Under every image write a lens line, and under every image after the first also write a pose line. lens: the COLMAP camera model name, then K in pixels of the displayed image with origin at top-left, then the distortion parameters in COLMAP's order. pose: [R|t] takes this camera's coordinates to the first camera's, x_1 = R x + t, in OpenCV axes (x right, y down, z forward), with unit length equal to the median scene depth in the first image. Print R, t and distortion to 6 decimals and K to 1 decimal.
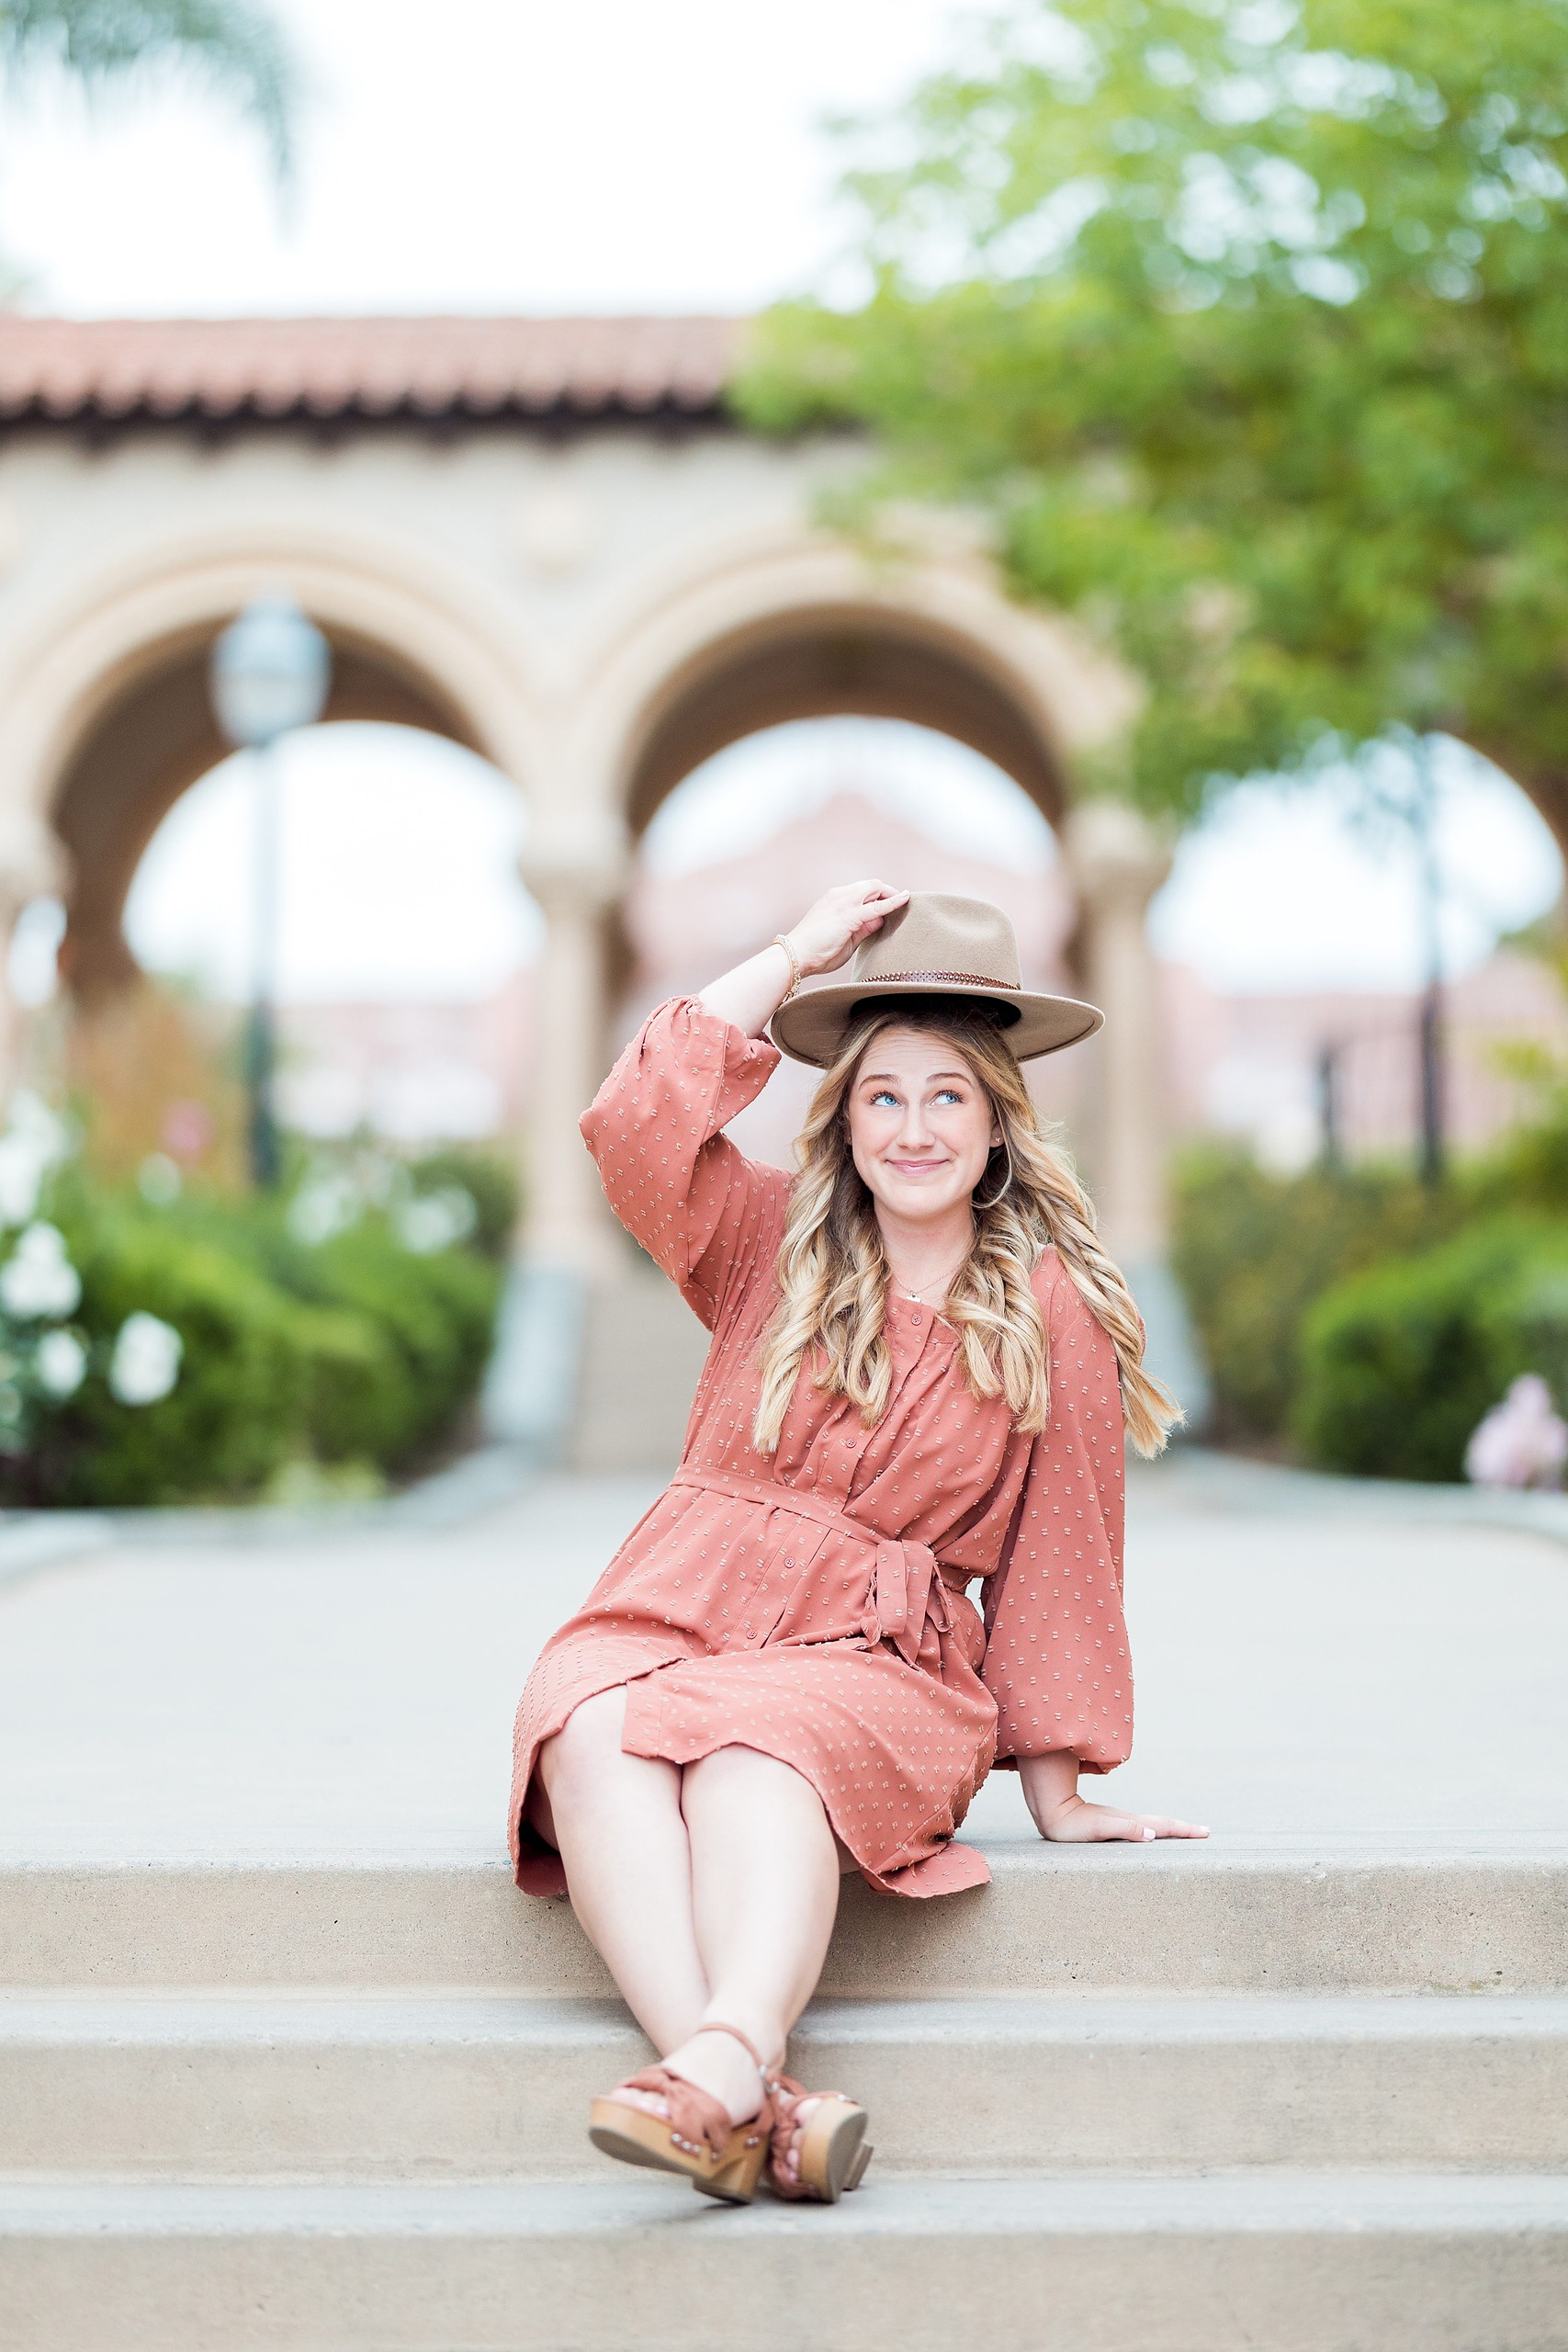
lens RADIAL K [[11801.1, 0, 784.0], [0, 11801.1, 1176.0], [0, 0, 1]] dist [1.045583, -14.886264]
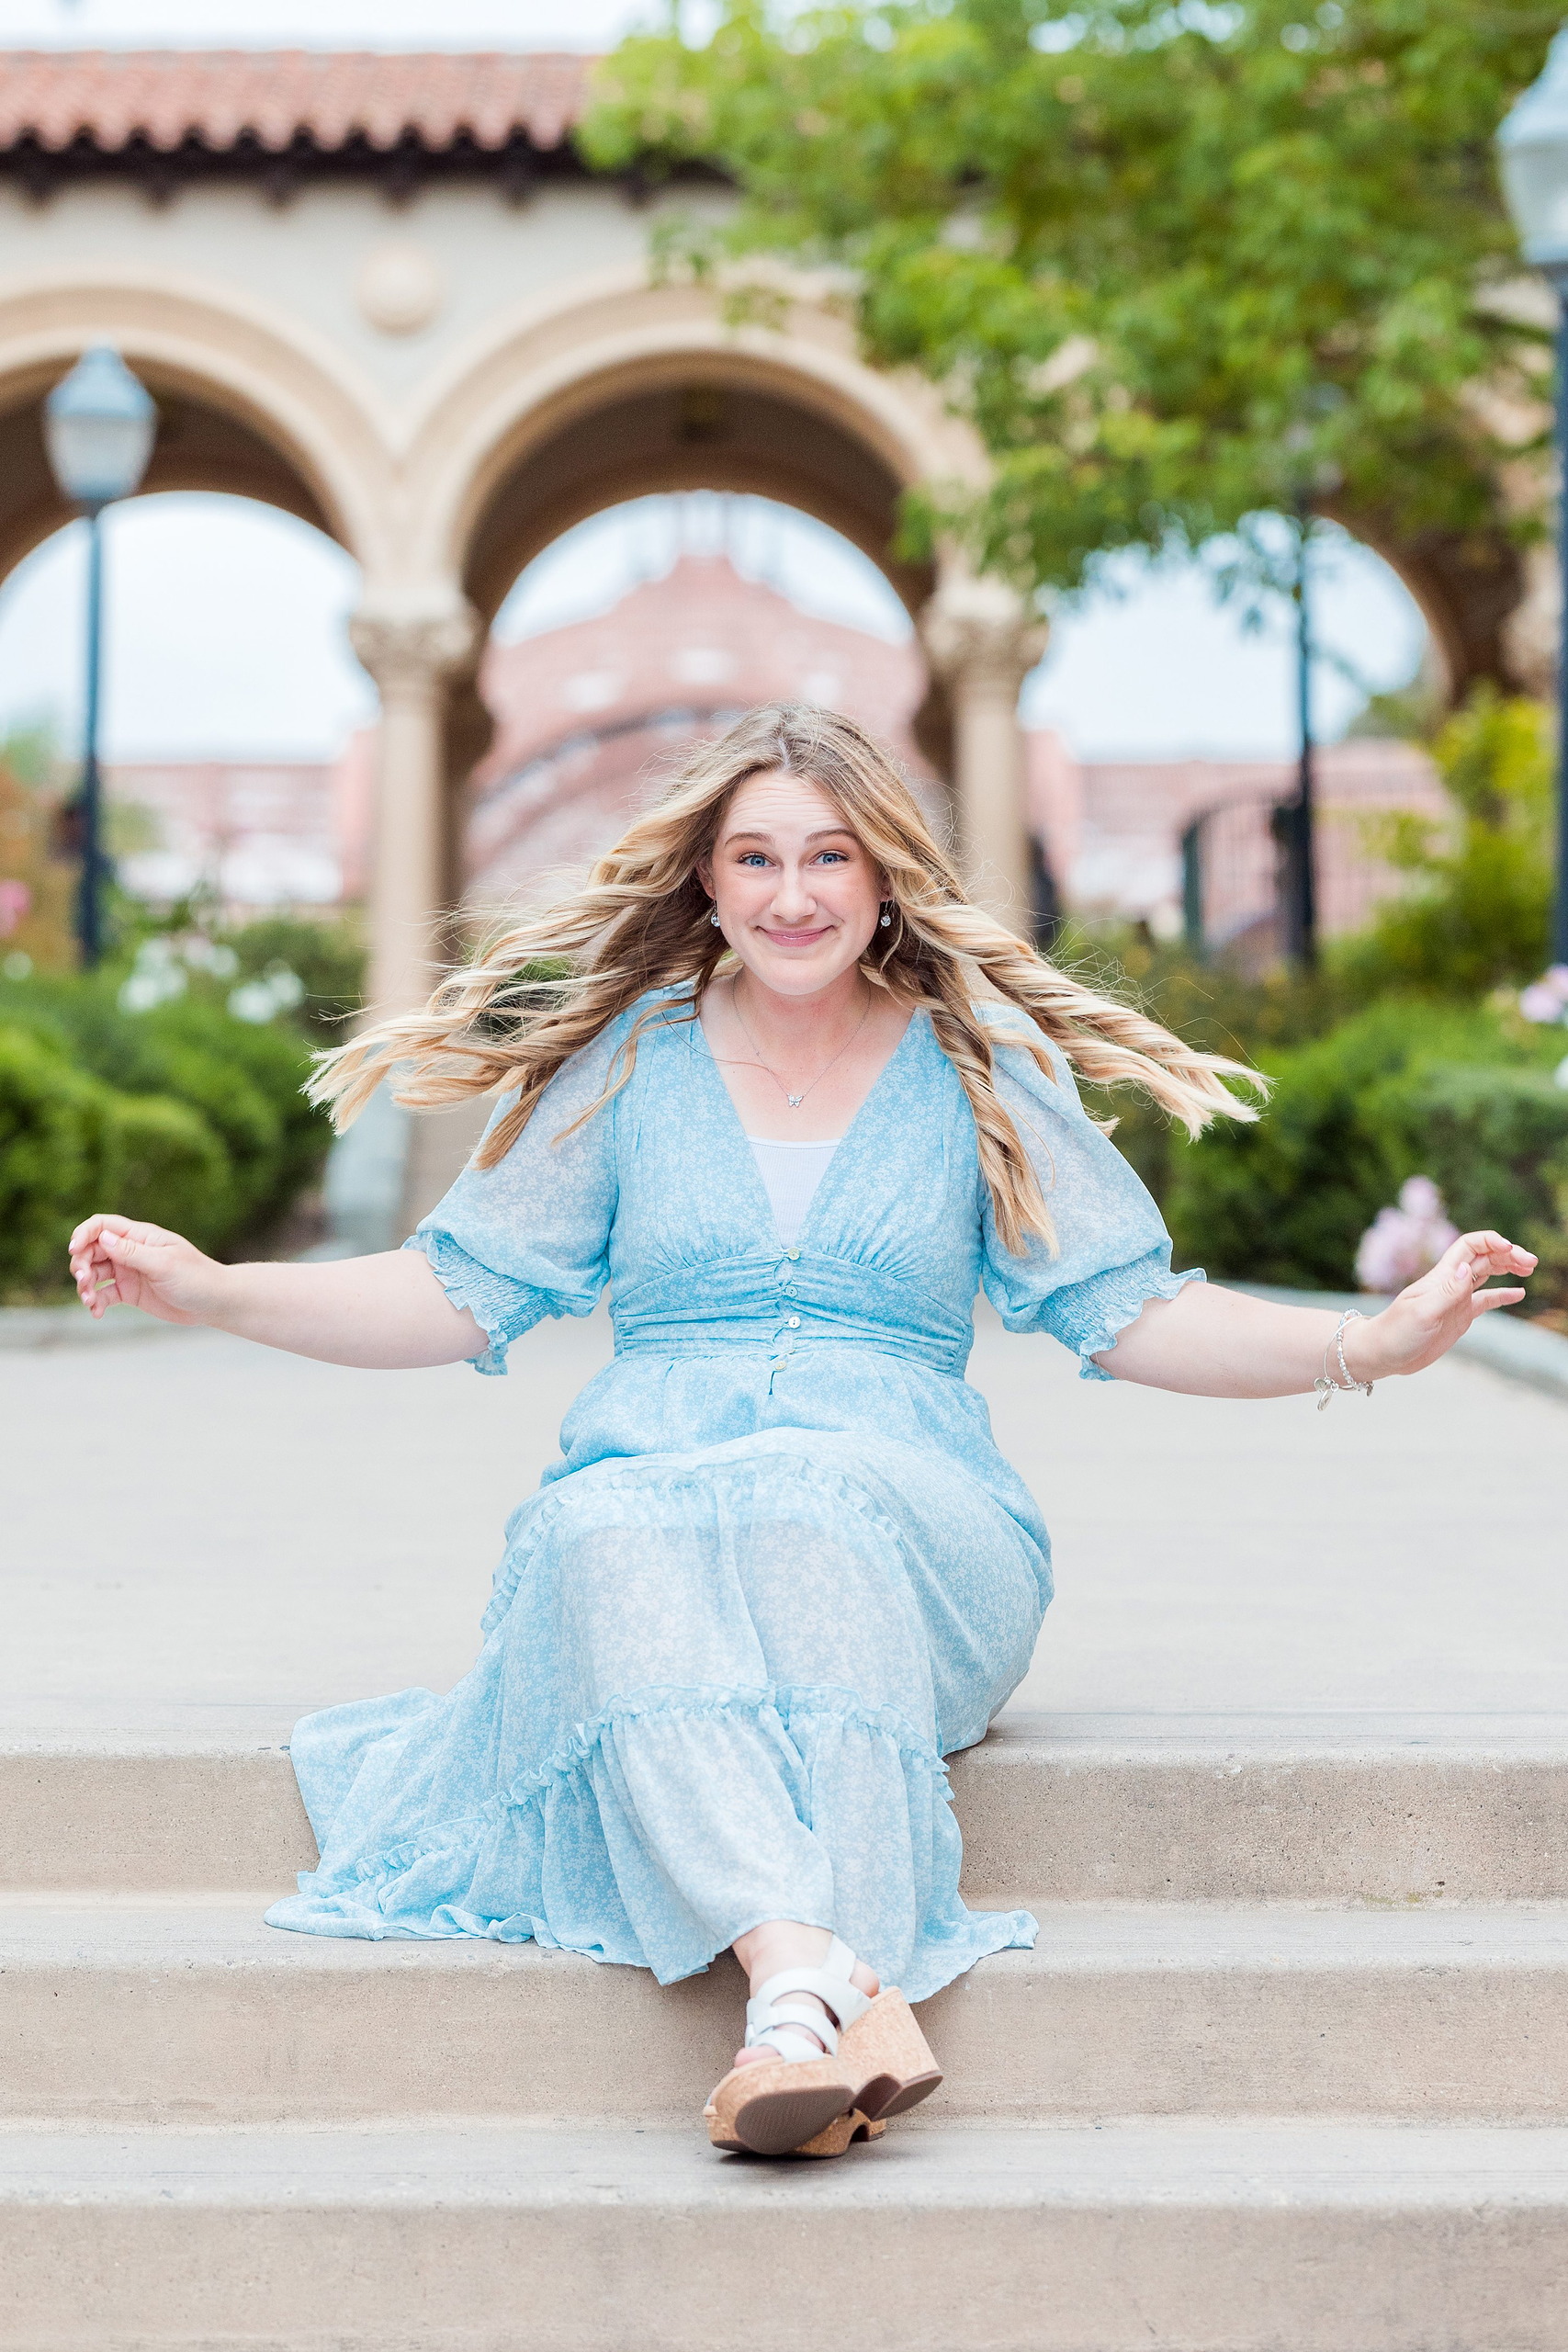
lens RADIAL K [[11801.1, 0, 784.0], [0, 11801.1, 1176.0], [0, 0, 1]] dist [1.045583, -14.886264]
pose [[0.999890, 0.007565, 0.012787, 0.001387], [-0.007803, 0.999796, 0.018620, 0.000394], [-0.012644, -0.018718, 0.999745, 0.144865]]
